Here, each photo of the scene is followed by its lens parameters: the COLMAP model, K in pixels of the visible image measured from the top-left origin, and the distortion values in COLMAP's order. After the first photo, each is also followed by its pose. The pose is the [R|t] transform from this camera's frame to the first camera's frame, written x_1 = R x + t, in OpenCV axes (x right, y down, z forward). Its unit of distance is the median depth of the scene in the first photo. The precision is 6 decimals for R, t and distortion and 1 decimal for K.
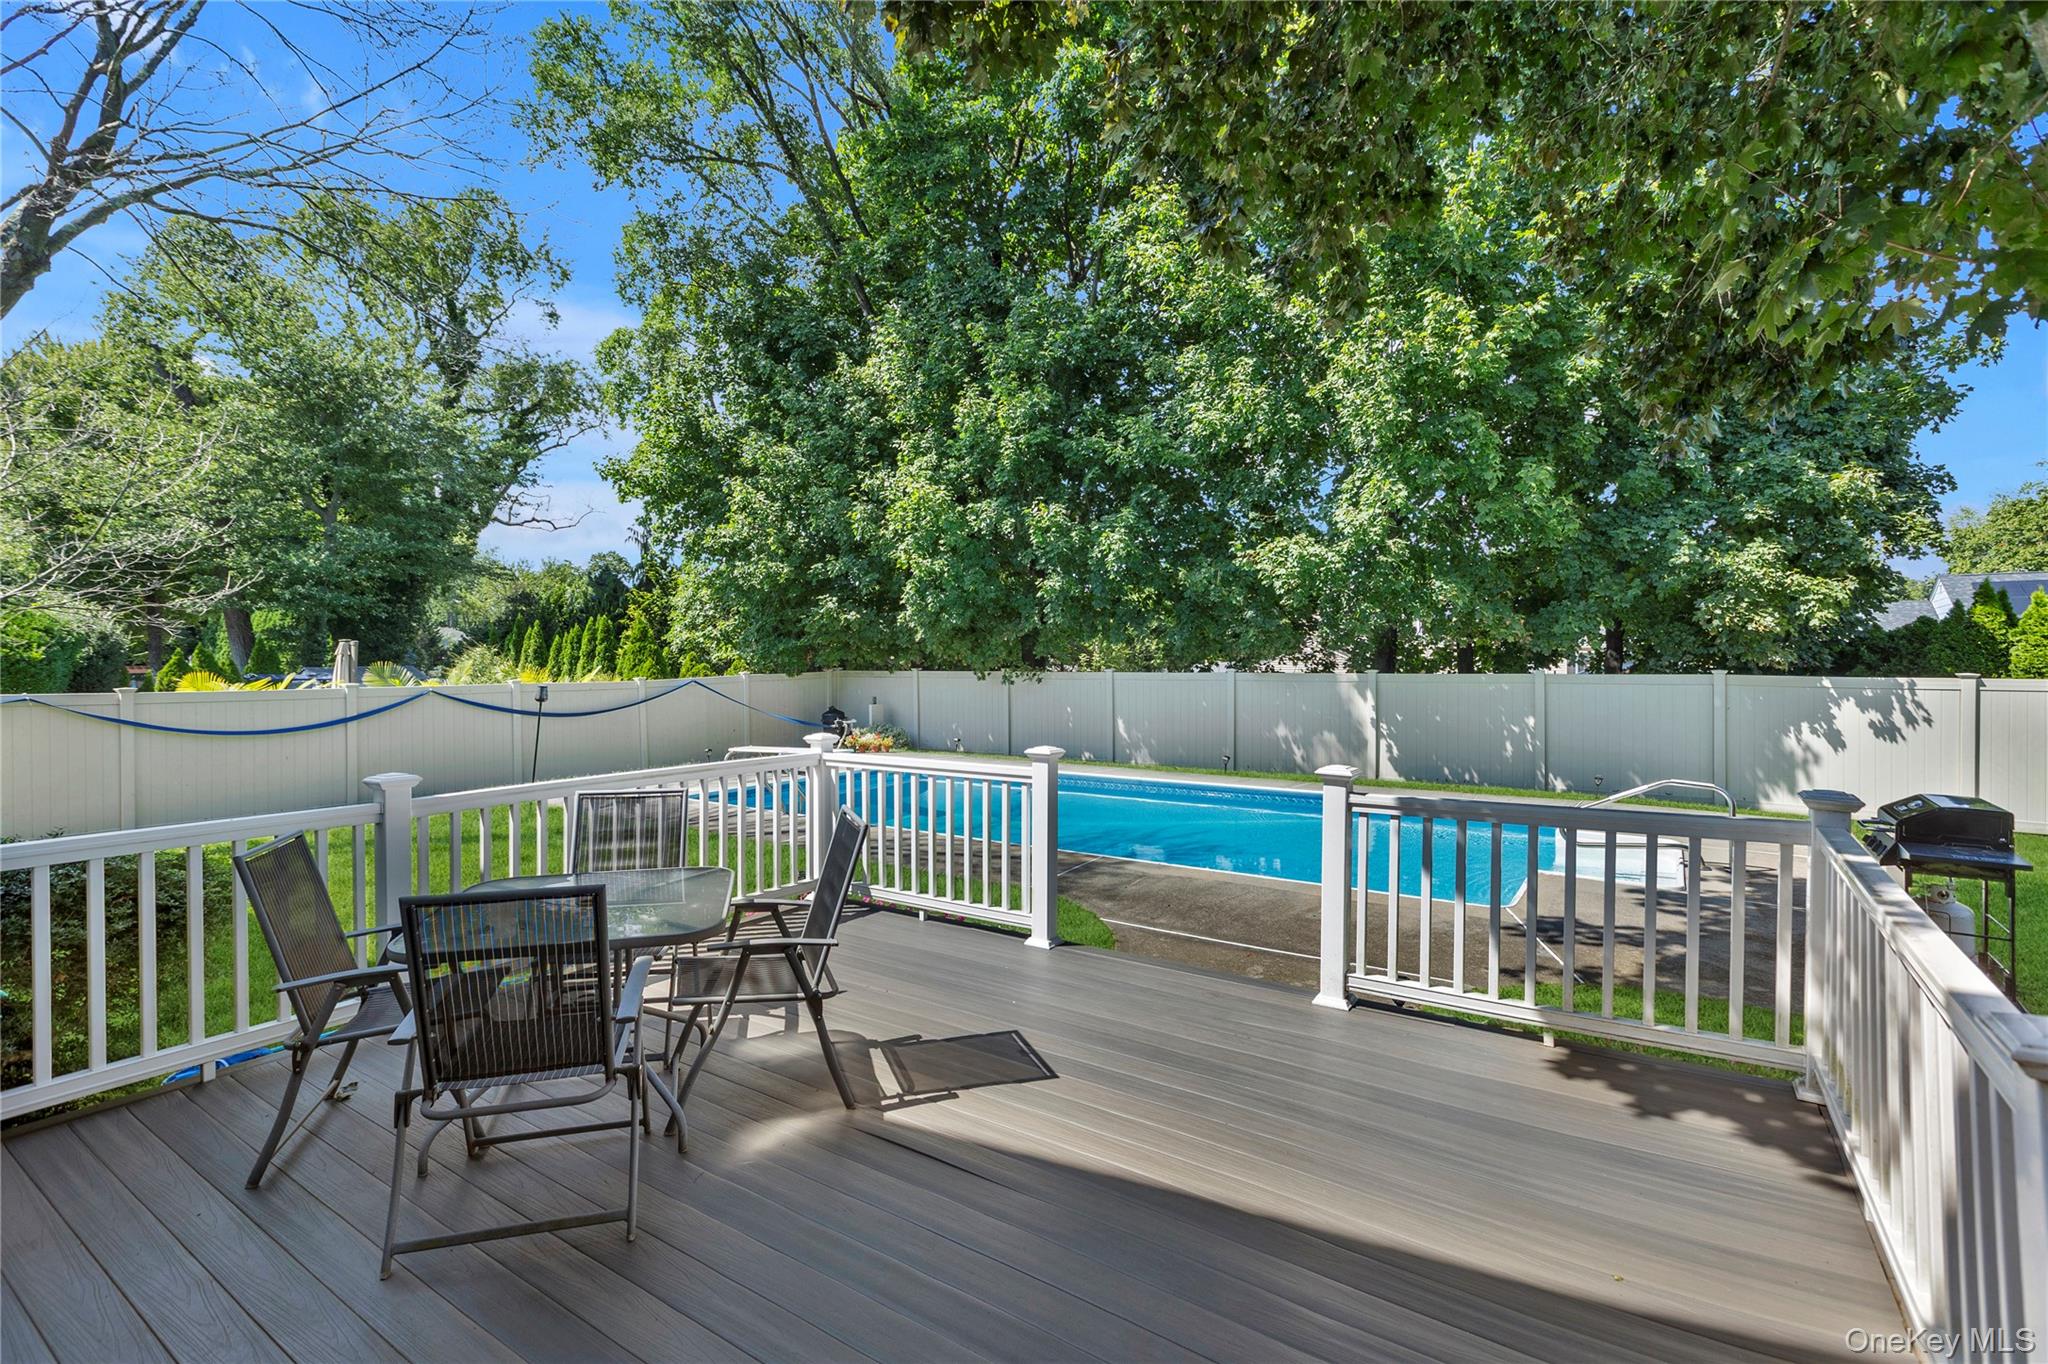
lens RADIAL K [[947.7, 0, 1019.9], [0, 947.7, 640.5], [0, 0, 1]] dist [0.000557, -0.000118]
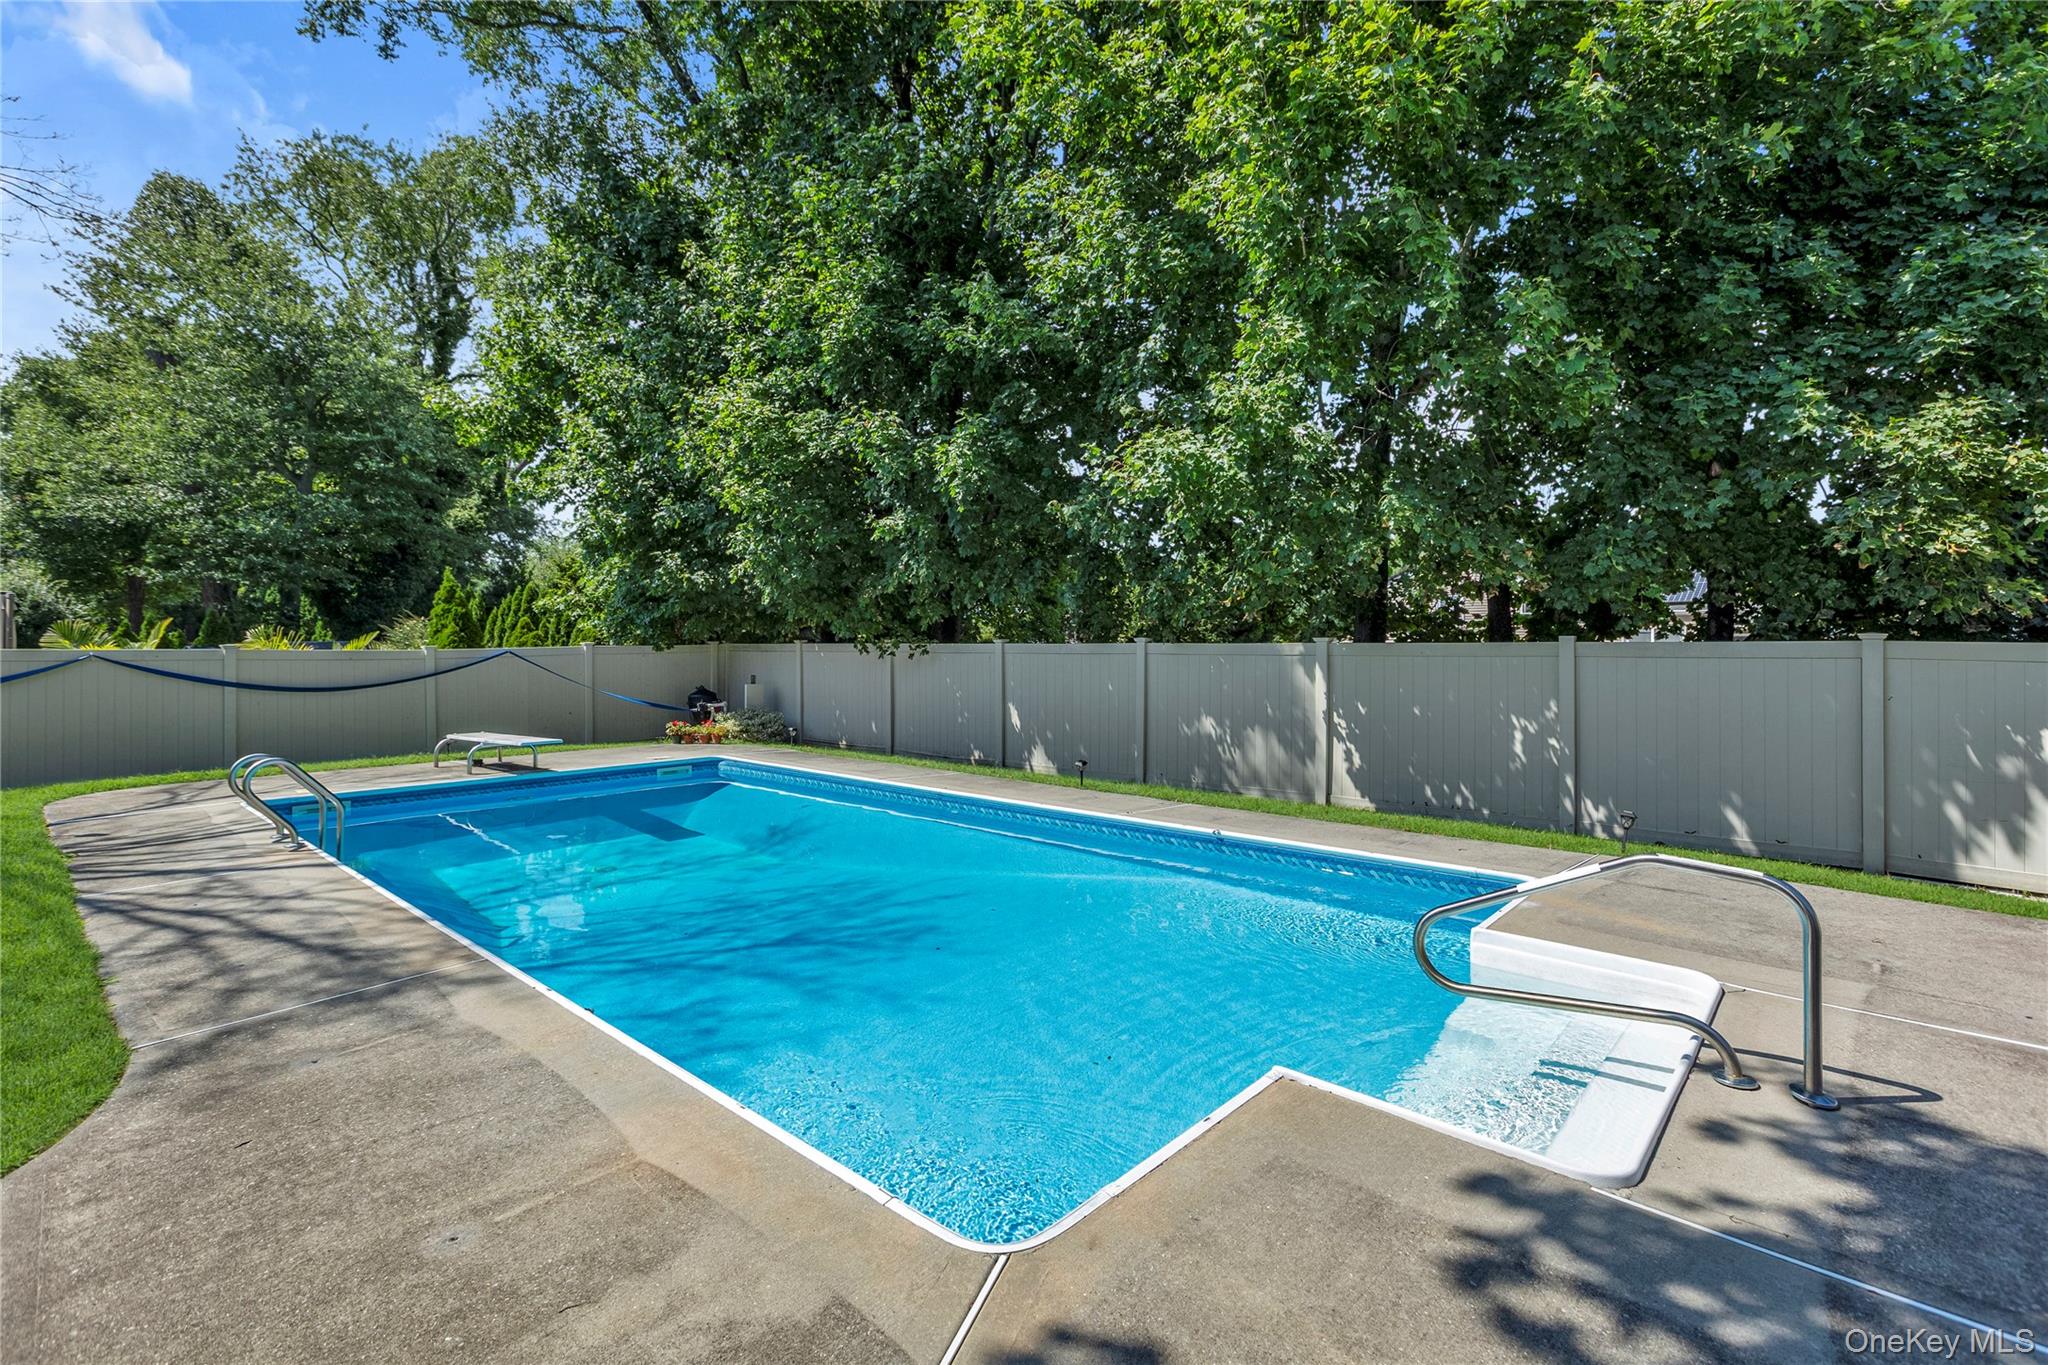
lens RADIAL K [[943.7, 0, 1024.9], [0, 943.7, 627.1], [0, 0, 1]] dist [0.000963, -0.000157]
pose [[0.990931, 0.003971, -0.134313, 0.248896], [-0.004695, 0.999976, -0.005075, 0.027647], [0.134289, 0.005660, 0.990926, 0.297088]]
